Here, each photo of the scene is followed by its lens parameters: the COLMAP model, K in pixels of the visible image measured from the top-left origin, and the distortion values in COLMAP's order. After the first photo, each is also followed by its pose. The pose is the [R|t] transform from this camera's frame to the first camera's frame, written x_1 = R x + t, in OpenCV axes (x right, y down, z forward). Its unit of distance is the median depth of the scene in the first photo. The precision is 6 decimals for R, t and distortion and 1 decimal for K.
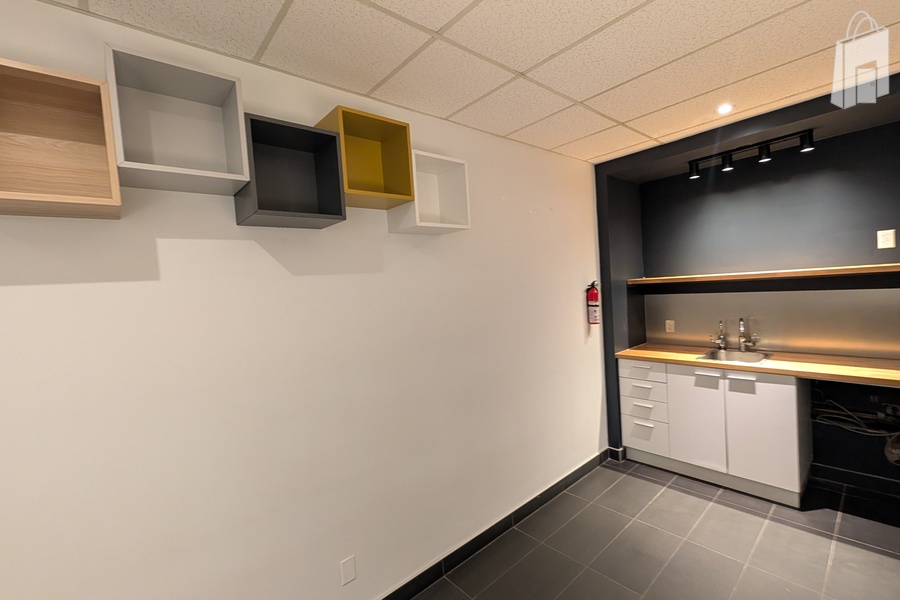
lens RADIAL K [[386.8, 0, 450.7], [0, 386.8, 303.4], [0, 0, 1]] dist [0.000663, 0.000225]
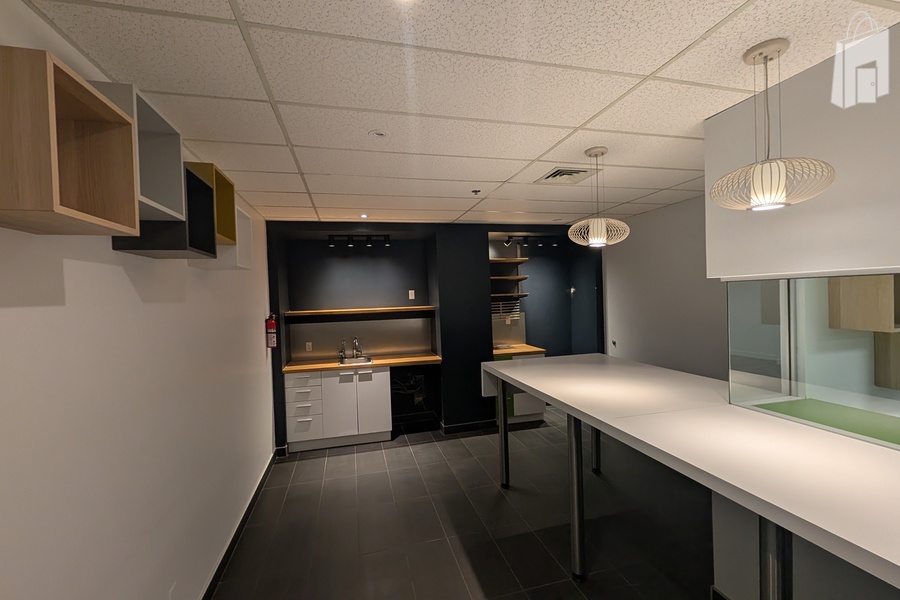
lens RADIAL K [[386.8, 0, 450.7], [0, 386.8, 303.4], [0, 0, 1]] dist [0.000663, 0.000225]
pose [[0.449493, 0.036458, 0.892540, -0.530828], [0.040051, 0.997339, -0.060909, 0.011495], [-0.892386, 0.063125, 0.446837, -0.086429]]
